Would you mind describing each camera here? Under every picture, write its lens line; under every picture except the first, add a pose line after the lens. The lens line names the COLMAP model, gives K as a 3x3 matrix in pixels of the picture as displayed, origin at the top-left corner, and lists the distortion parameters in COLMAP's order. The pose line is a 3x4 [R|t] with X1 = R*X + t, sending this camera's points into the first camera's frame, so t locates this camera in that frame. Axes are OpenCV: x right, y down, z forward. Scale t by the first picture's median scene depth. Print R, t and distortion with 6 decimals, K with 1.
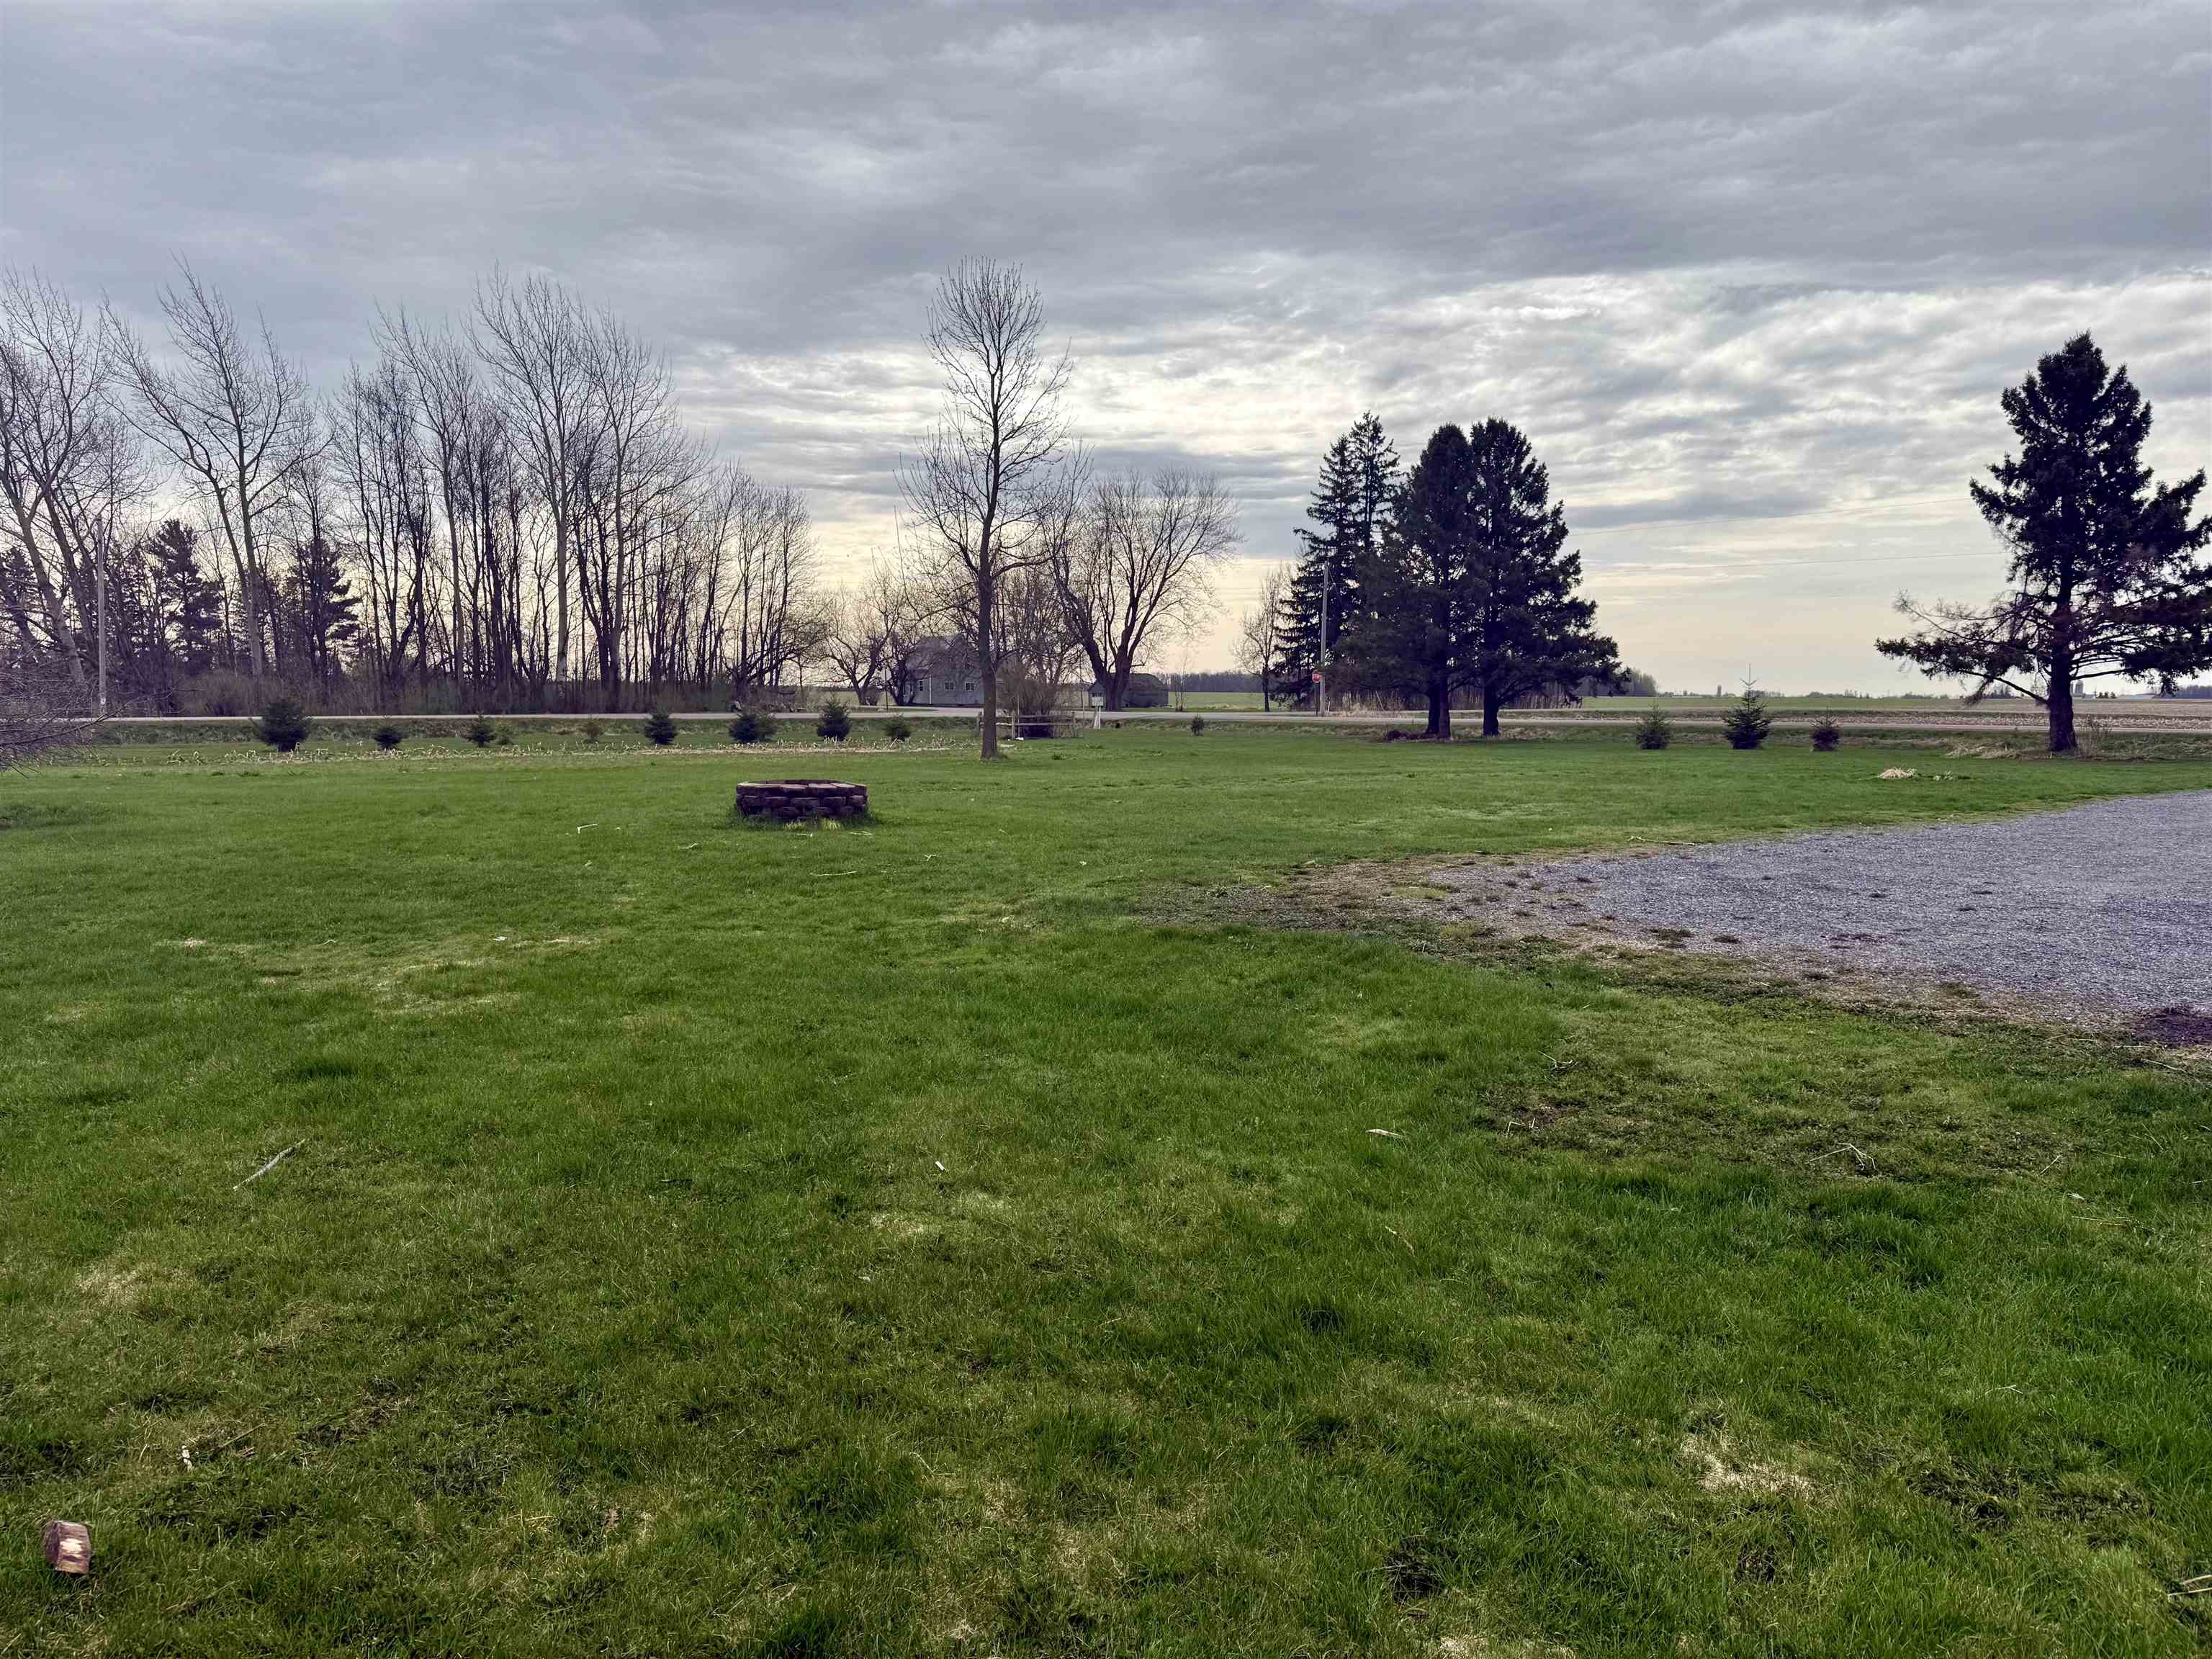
lens RADIAL K [[1563.8, 0, 1109.1], [0, 1563.8, 839.7], [0, 0, 1]] dist [0.111594, -0.140053]
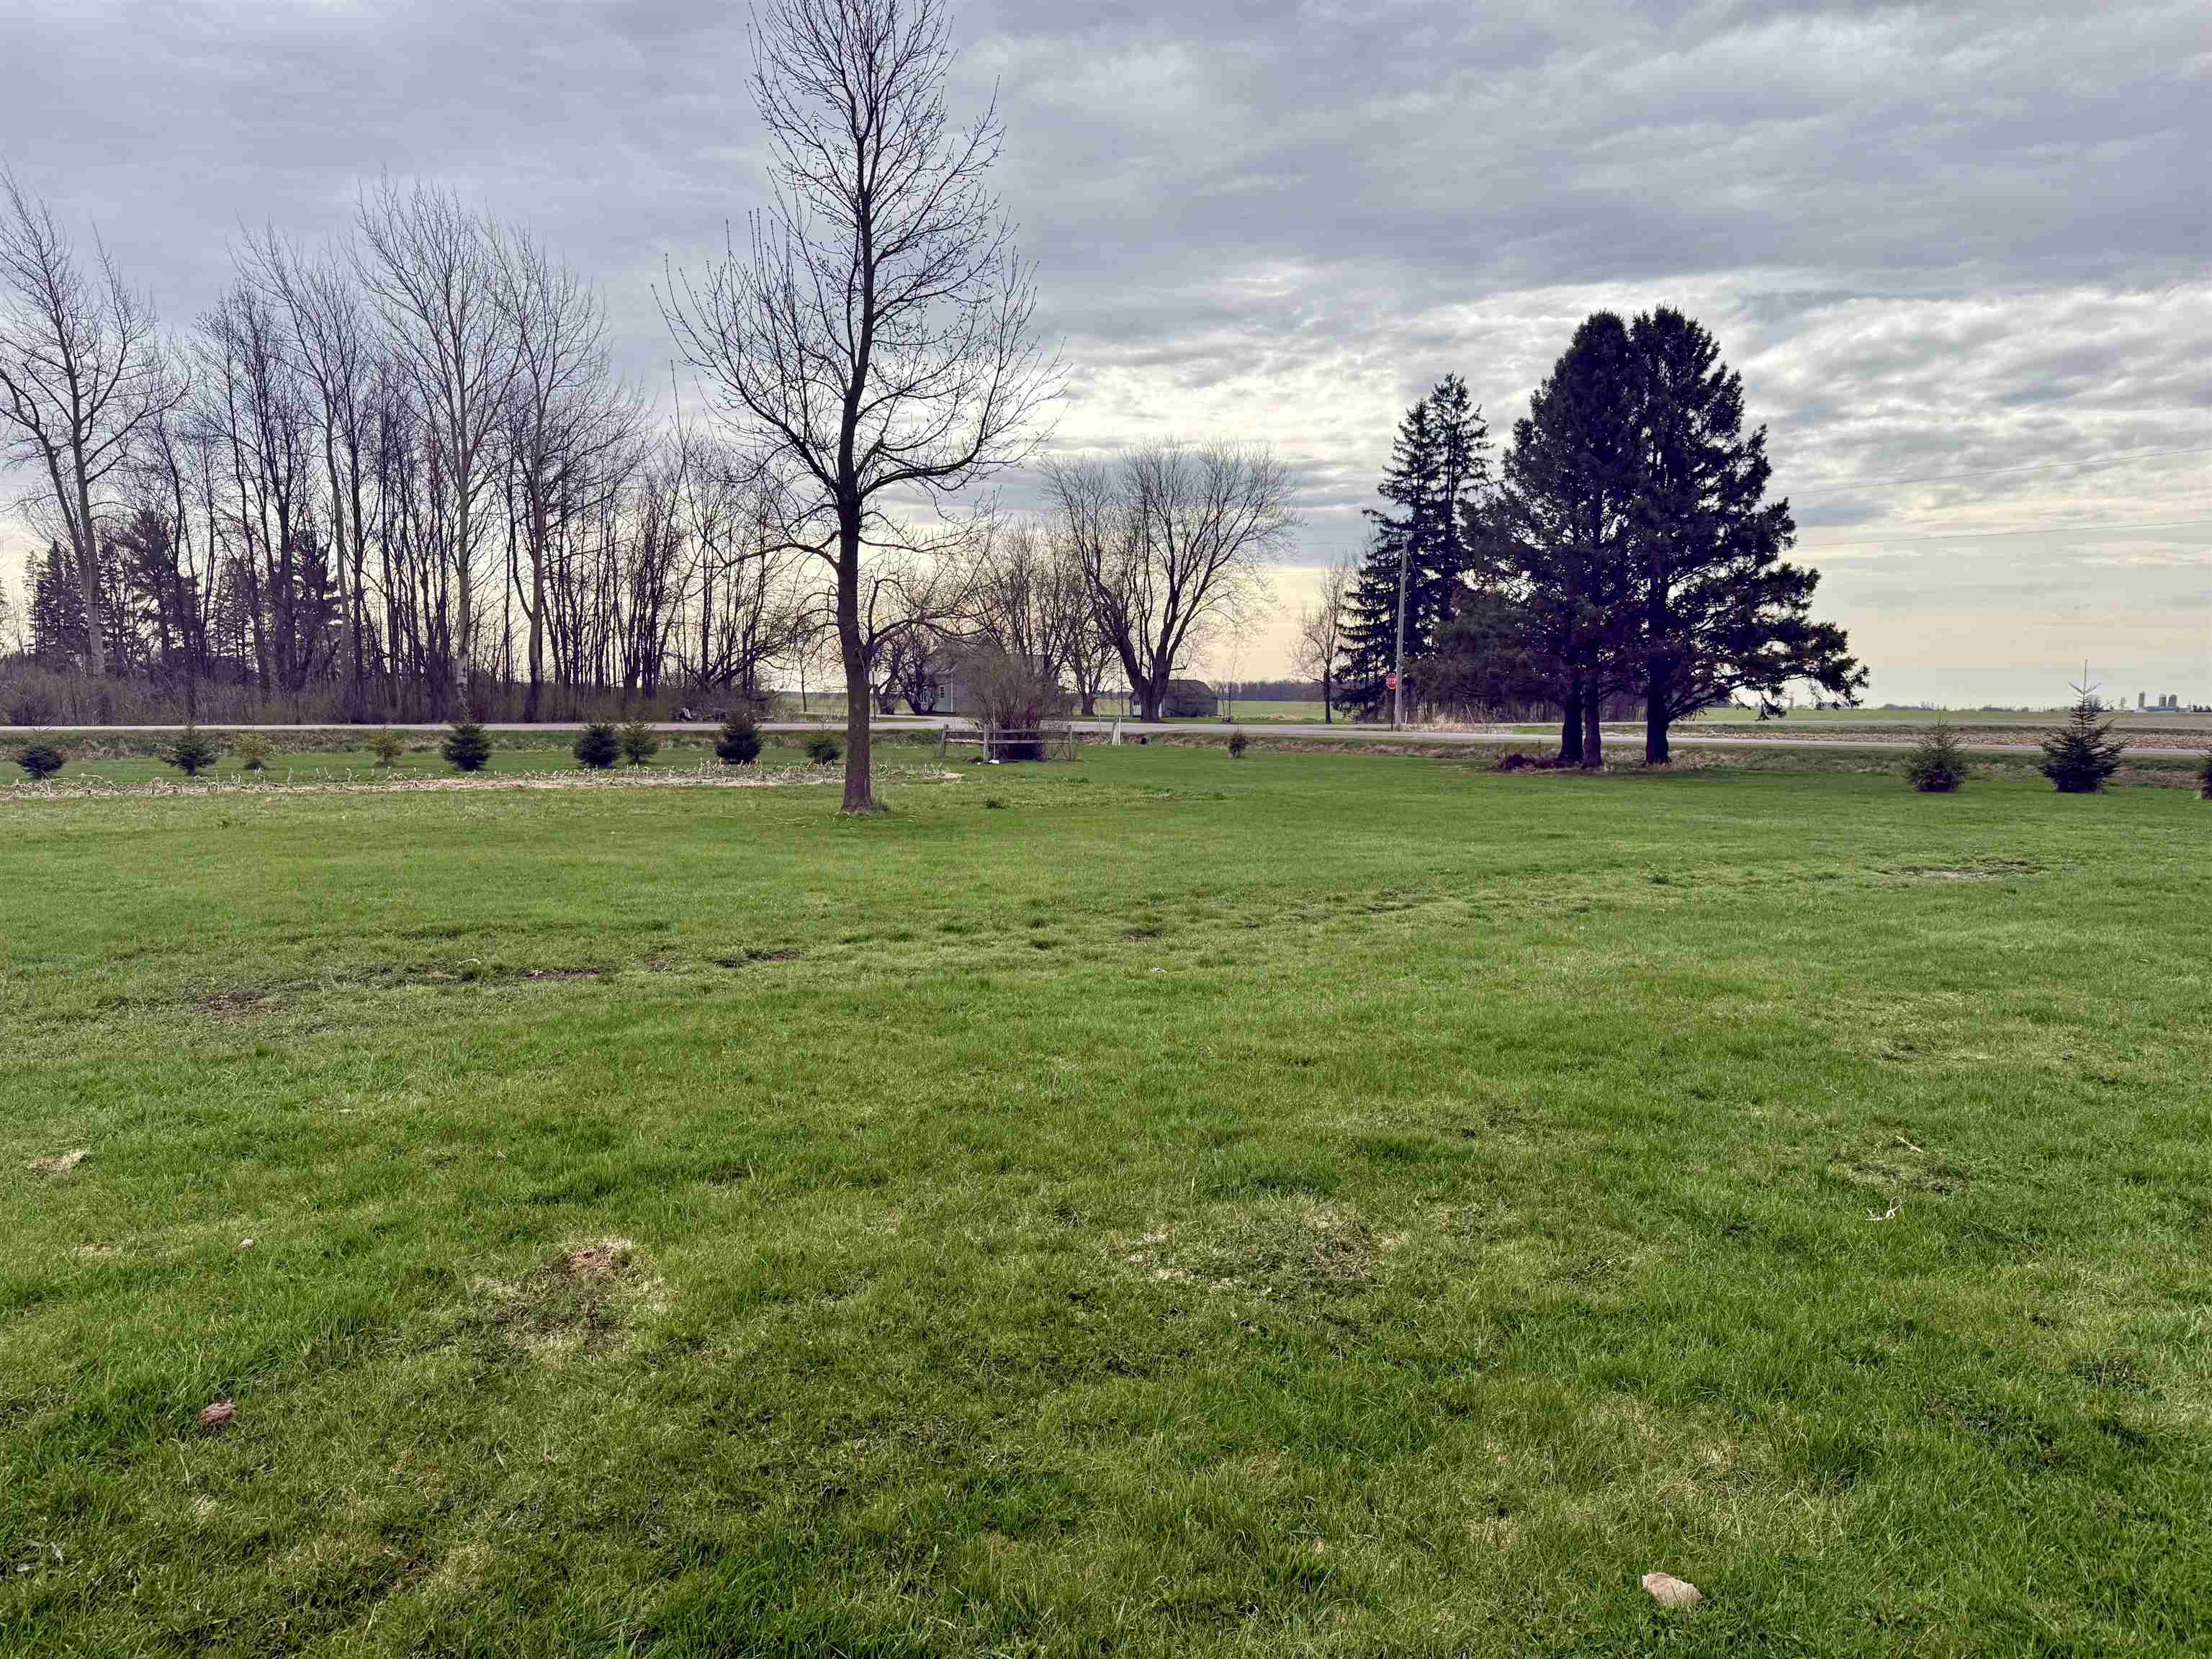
lens RADIAL K [[1563.8, 0, 1109.1], [0, 1563.8, 839.7], [0, 0, 1]] dist [0.111594, -0.140053]
pose [[0.999300, 0.008338, -0.036458, 0.012824], [-0.008535, 0.999950, -0.005257, -0.012966], [0.036412, 0.005565, 0.999321, 0.141919]]
